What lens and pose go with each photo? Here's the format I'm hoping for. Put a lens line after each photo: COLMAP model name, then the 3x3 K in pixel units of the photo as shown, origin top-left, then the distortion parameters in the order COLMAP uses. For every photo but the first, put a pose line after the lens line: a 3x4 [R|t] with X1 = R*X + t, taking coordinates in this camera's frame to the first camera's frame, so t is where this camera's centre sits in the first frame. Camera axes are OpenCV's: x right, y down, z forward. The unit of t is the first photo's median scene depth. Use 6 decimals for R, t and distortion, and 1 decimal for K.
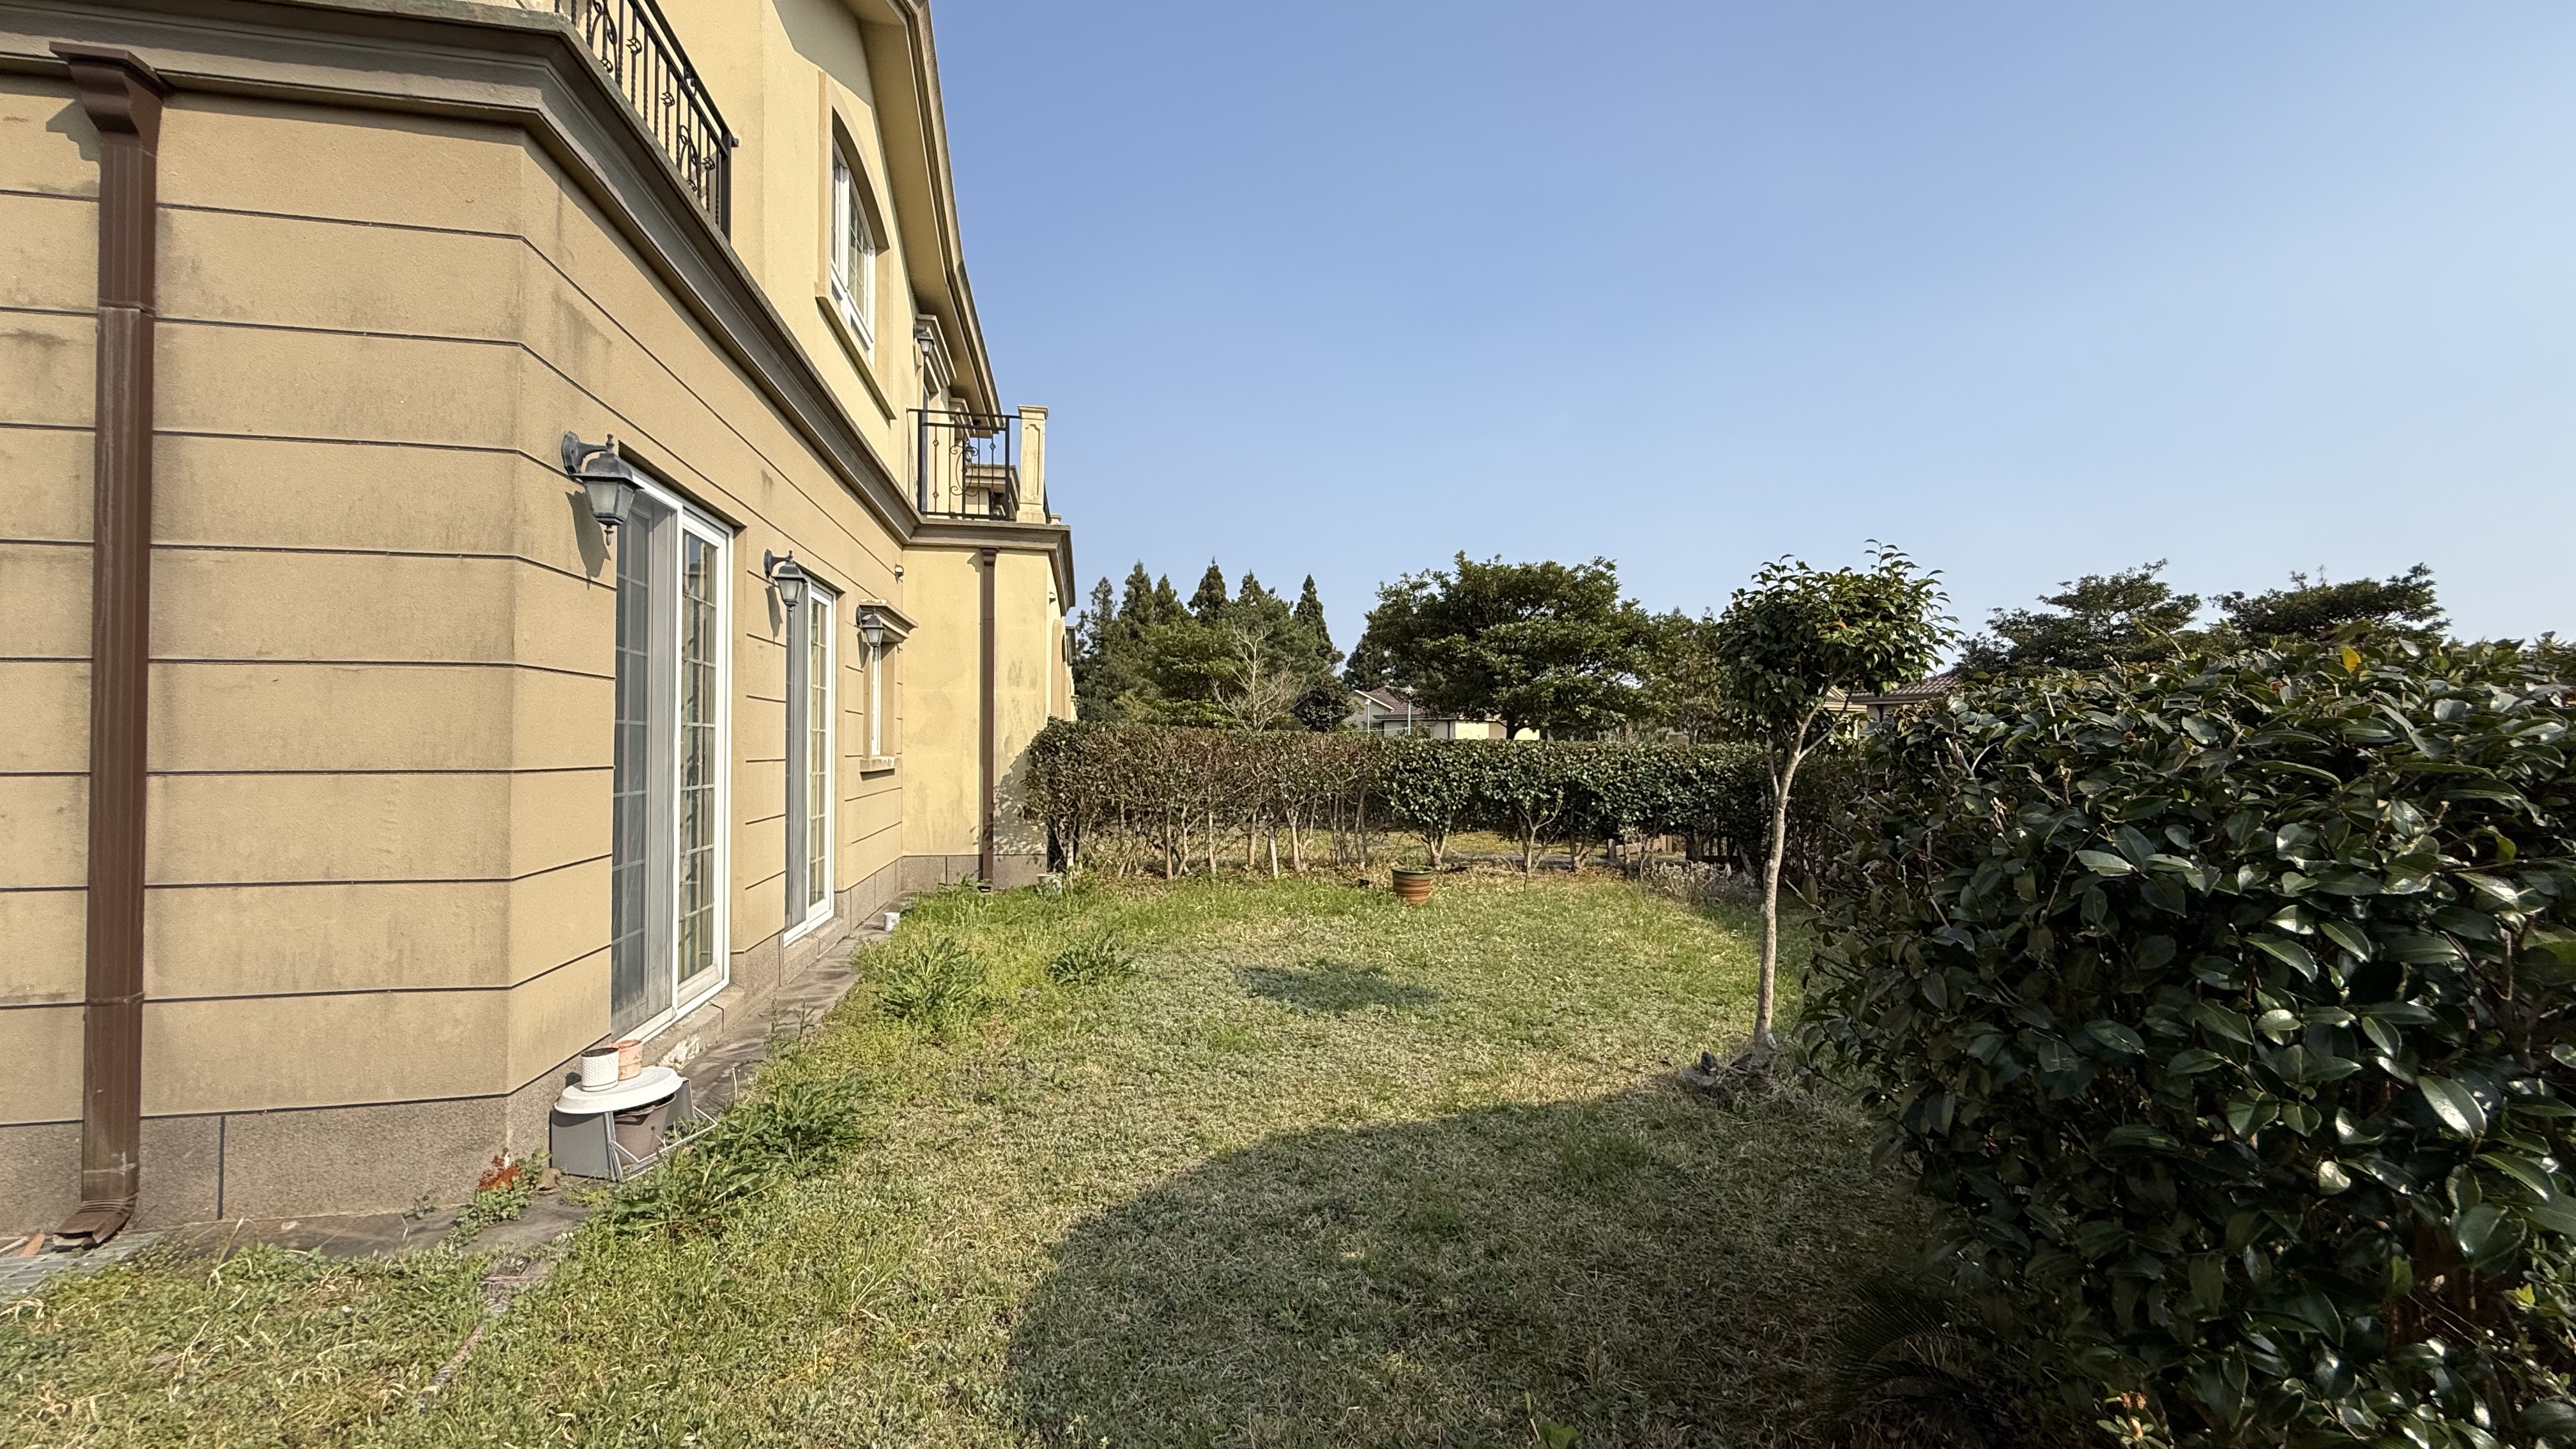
lens RADIAL K [[1027.3, 0, 1289.9], [0, 1027.3, 725.0], [0, 0, 1]] dist [-0.002179, 0.000326]
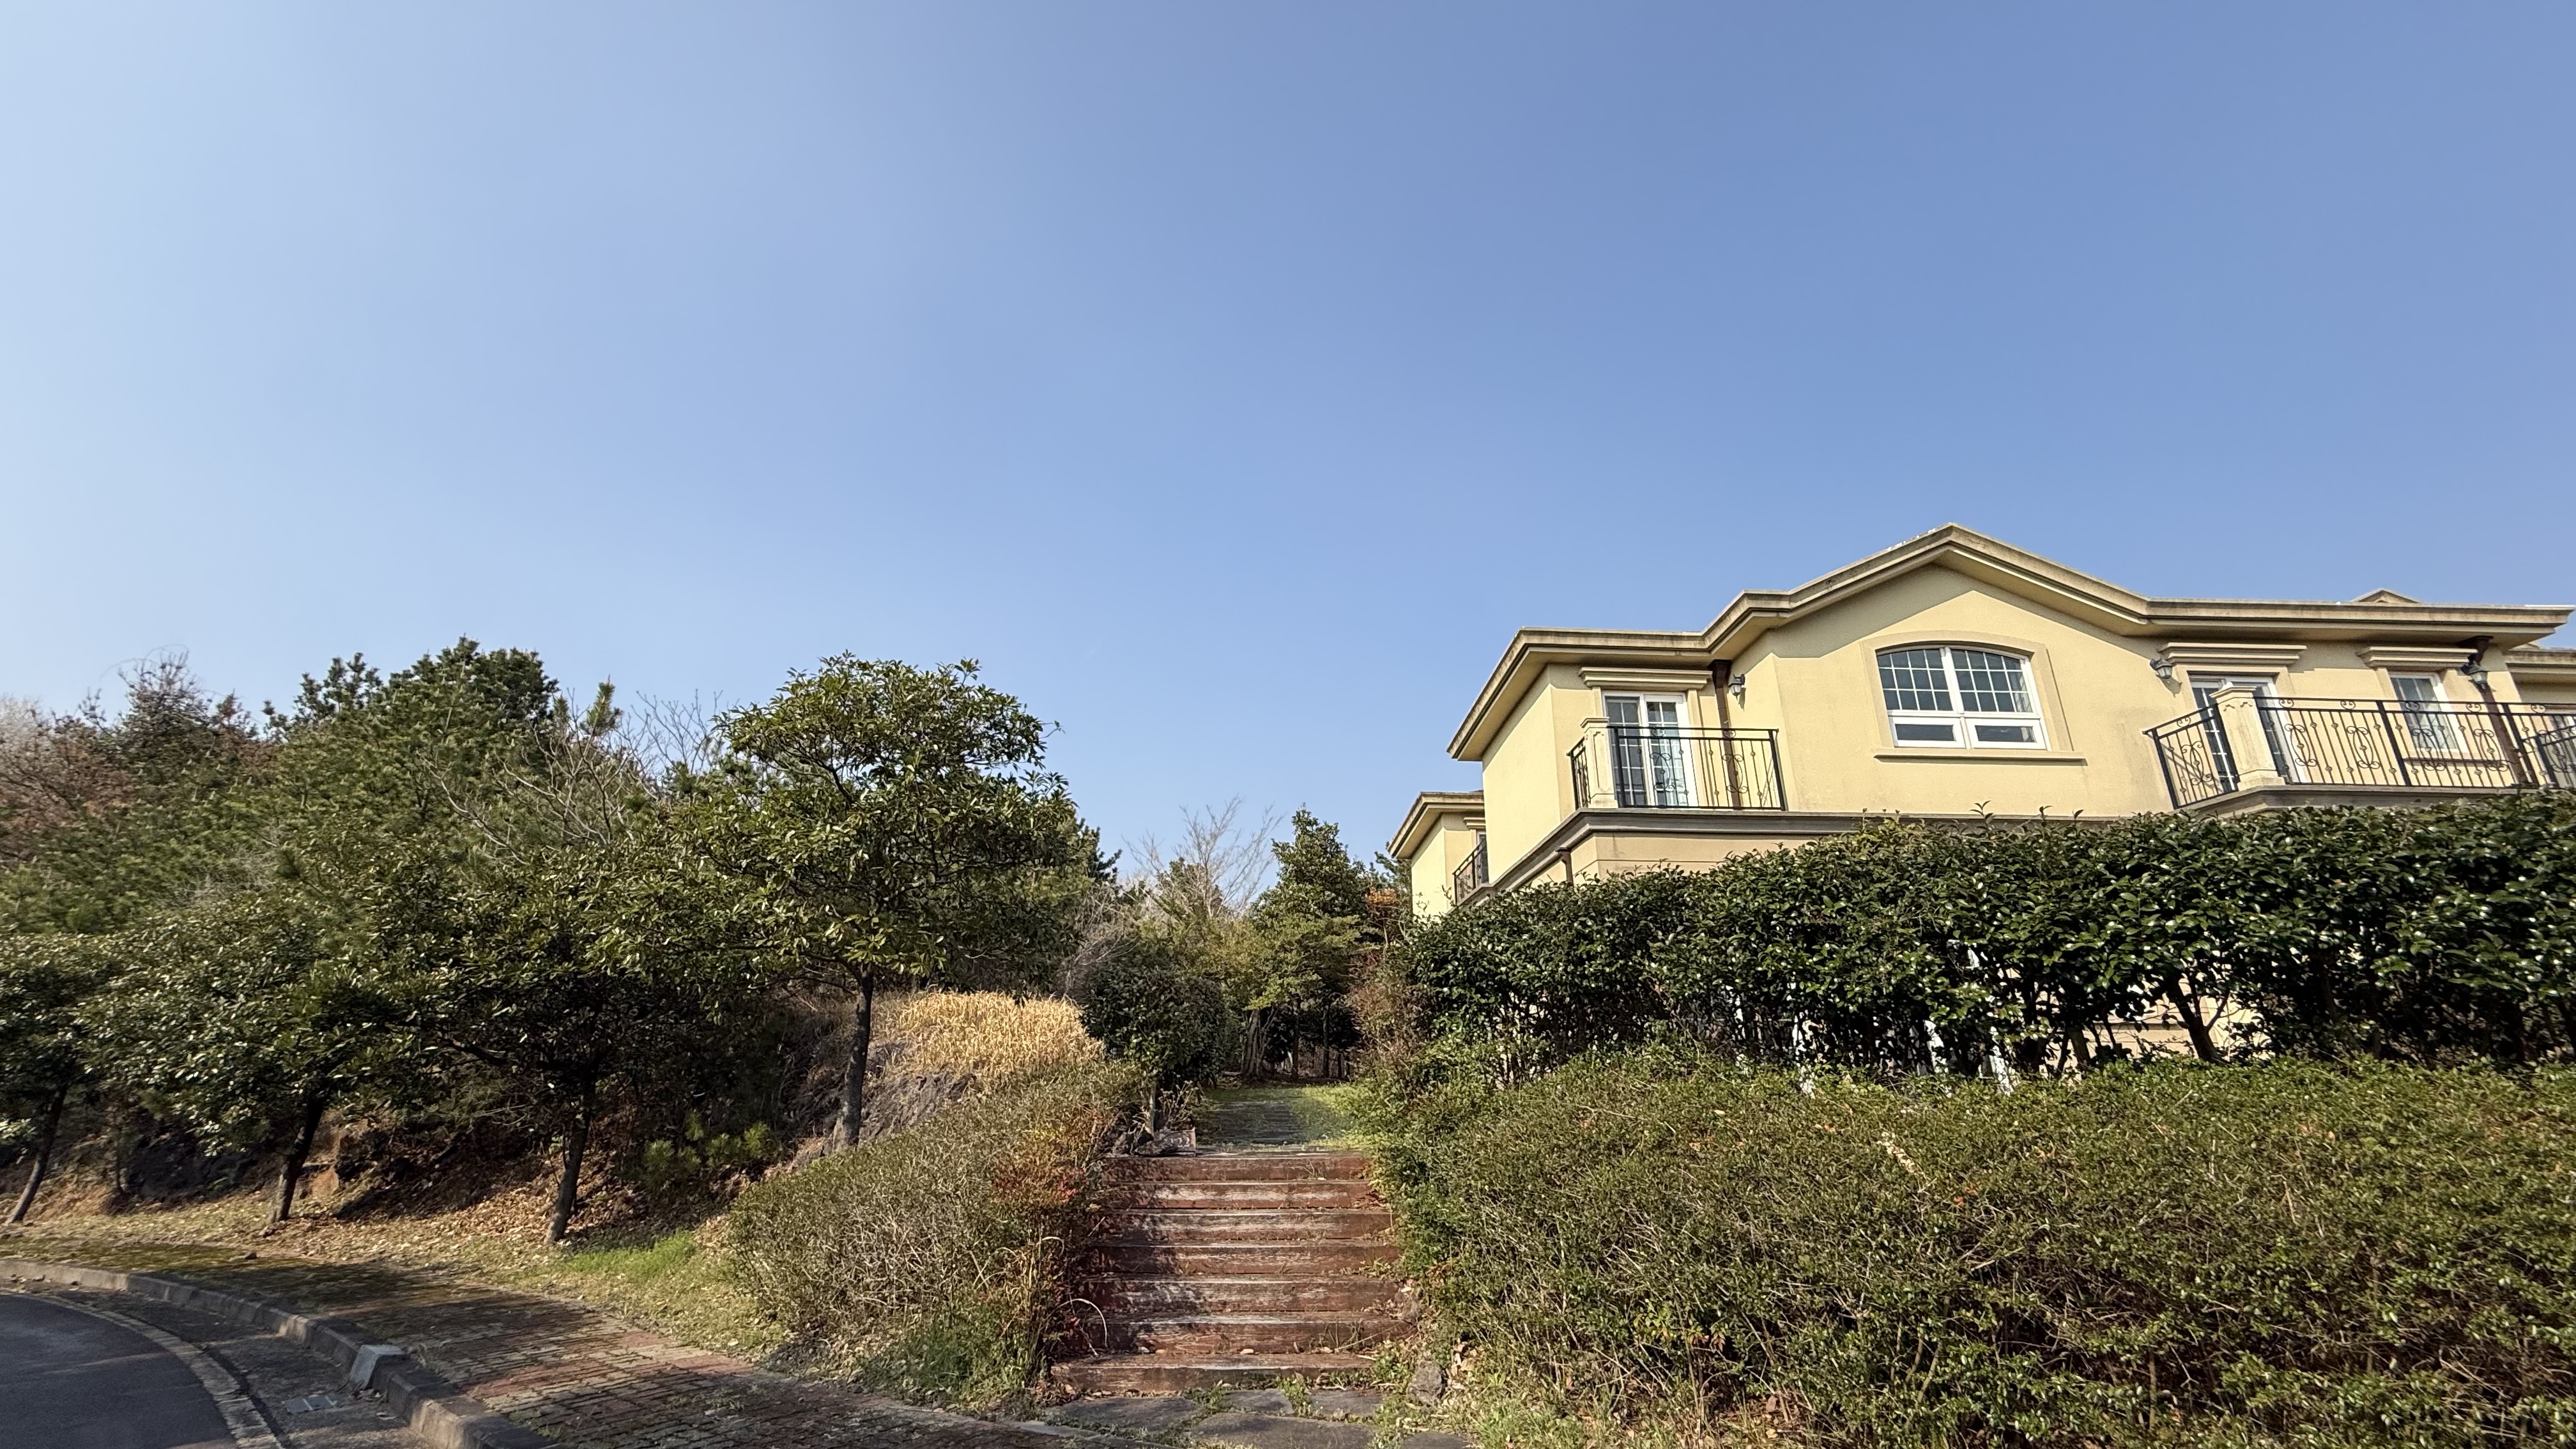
lens RADIAL K [[1027.3, 0, 1289.9], [0, 1027.3, 725.0], [0, 0, 1]] dist [-0.002179, 0.000326]
pose [[-0.162528, -0.334517, -0.928269, 2.497125], [0.008880, 0.940243, -0.340387, 0.267357], [0.986664, -0.063566, -0.149845, 0.386943]]
